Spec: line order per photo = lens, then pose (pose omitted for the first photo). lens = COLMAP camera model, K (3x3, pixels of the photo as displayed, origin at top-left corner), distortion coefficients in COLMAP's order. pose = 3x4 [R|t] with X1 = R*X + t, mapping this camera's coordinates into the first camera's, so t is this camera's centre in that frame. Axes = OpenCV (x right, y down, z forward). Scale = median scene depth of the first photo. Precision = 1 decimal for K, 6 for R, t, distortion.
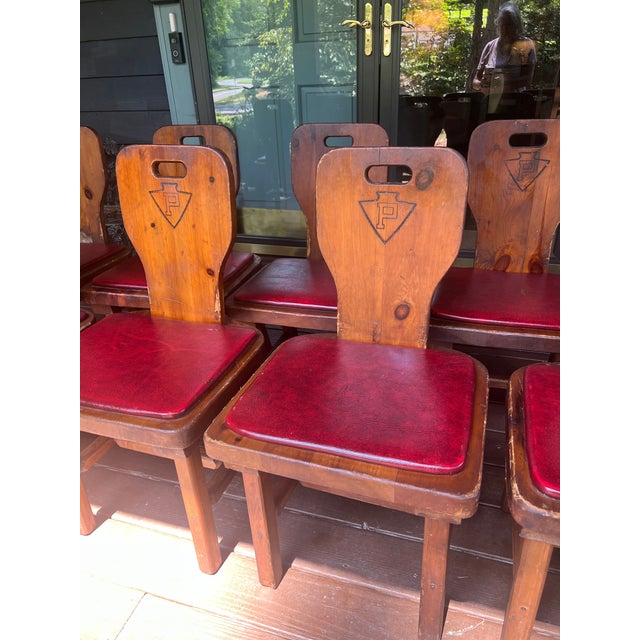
lens RADIAL K [[474.4, 0, 320.0], [0, 474.4, 320.0], [0, 0, 1]] dist [-0.006858, -0.006698]
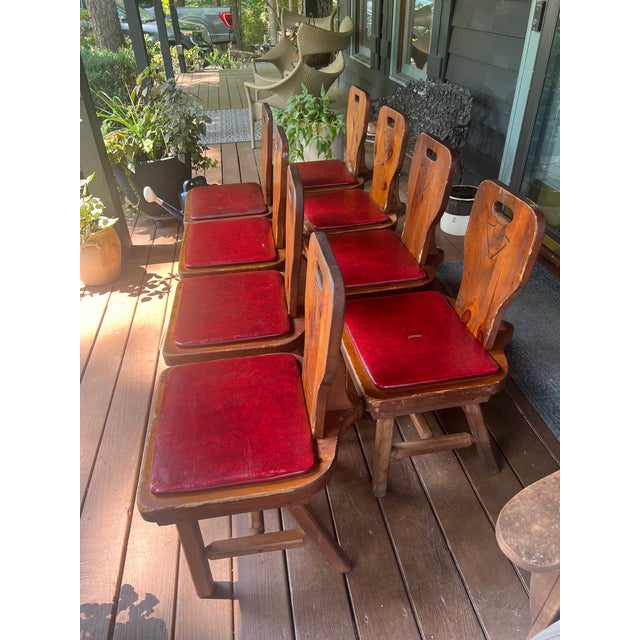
lens RADIAL K [[474.4, 0, 320.0], [0, 474.4, 320.0], [0, 0, 1]] dist [-0.006858, -0.006698]
pose [[0.469808, 0.525040, -0.709657, 1.256205], [-0.390820, 0.844531, 0.366096, -0.473946], [0.791543, 0.105354, 0.601964, 0.180470]]
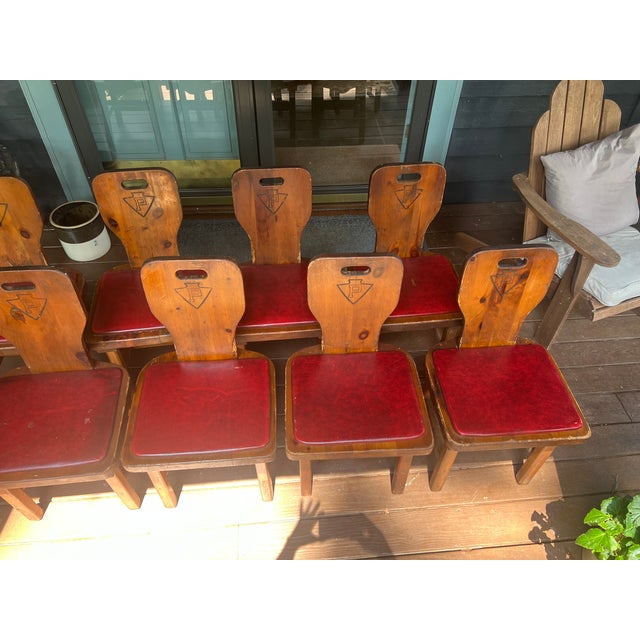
lens RADIAL K [[474.4, 0, 320.0], [0, 474.4, 320.0], [0, 0, 1]] dist [-0.006858, -0.006698]
pose [[0.919508, -0.246065, 0.306524, -0.424037], [0.127325, 0.924228, 0.359986, -0.631507], [-0.371879, -0.291982, 0.881166, -0.350800]]
